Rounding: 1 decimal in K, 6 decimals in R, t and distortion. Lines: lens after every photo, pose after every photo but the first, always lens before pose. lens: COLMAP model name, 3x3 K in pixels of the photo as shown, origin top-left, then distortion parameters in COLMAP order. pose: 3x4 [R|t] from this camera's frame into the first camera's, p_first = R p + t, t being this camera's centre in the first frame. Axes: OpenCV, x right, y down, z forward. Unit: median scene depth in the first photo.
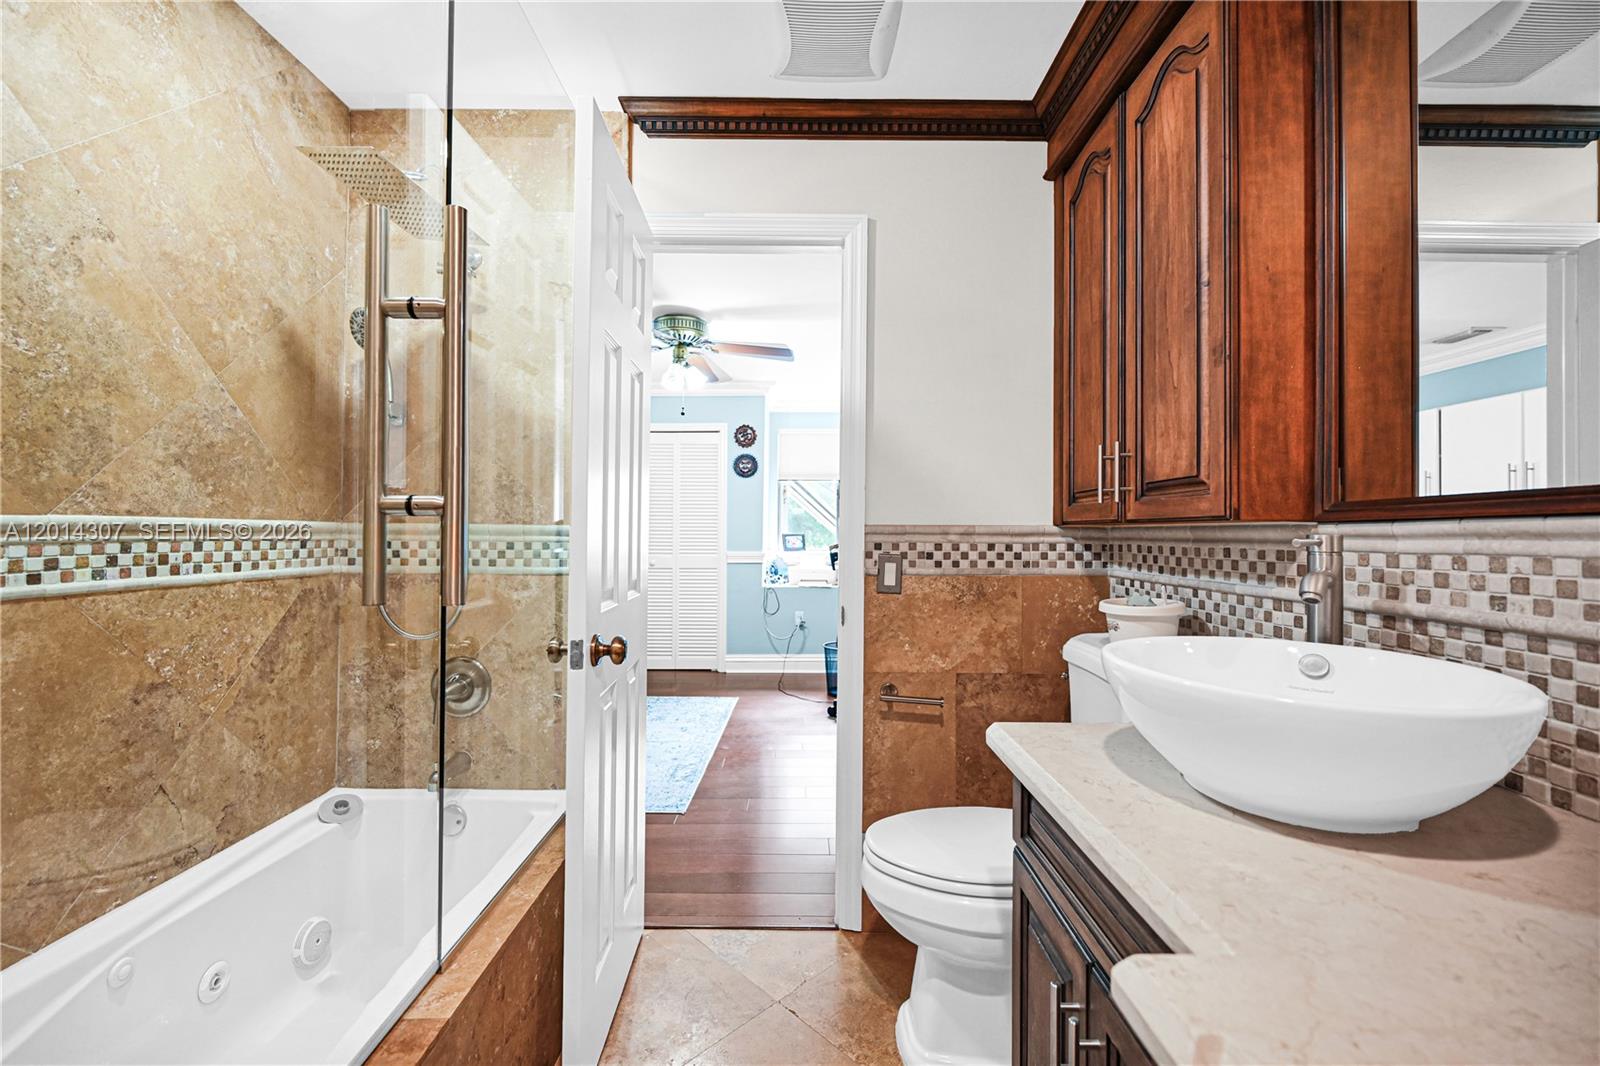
lens RADIAL K [[648.5, 0, 800.8], [0, 648.5, 521.6], [0, 0, 1]] dist [-0.000138, -0.000457]
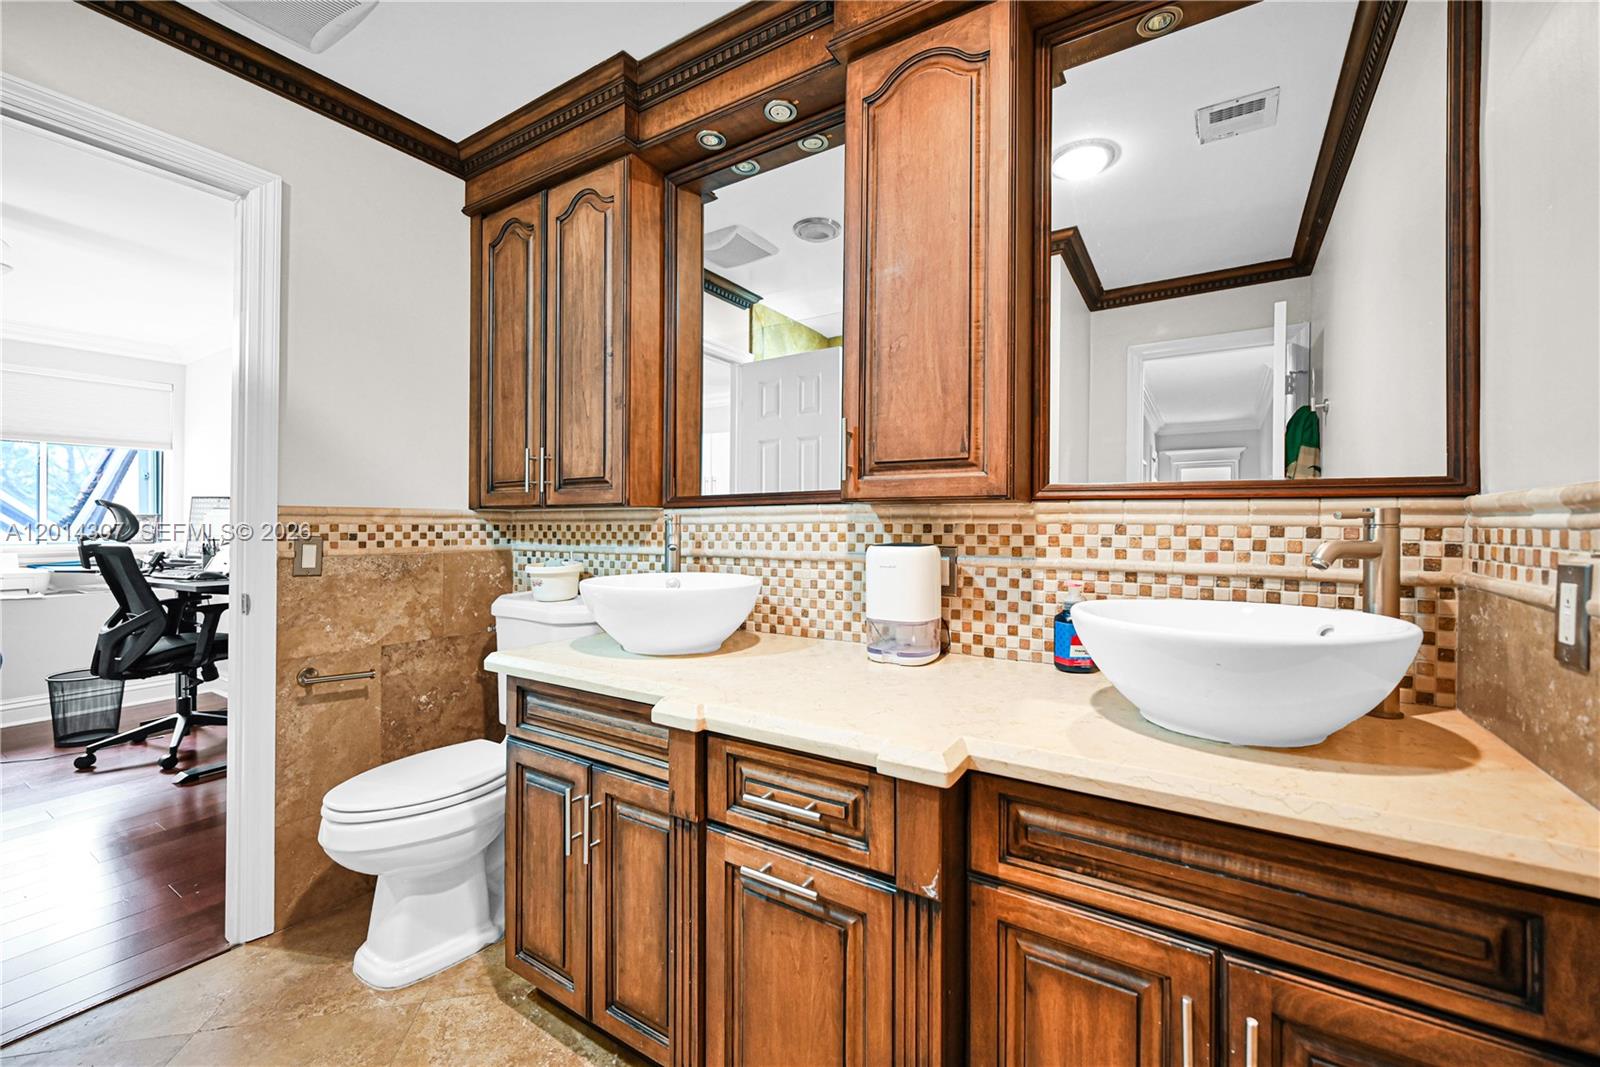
lens RADIAL K [[648.5, 0, 797.0], [0, 648.5, 524.7], [0, 0, 1]] dist [-0.000138, -0.000457]
pose [[0.541941, -0.005234, 0.840400, -0.328028], [-0.012286, 0.999824, 0.014150, 0.011734], [-0.840327, -0.017993, 0.541782, -0.172862]]
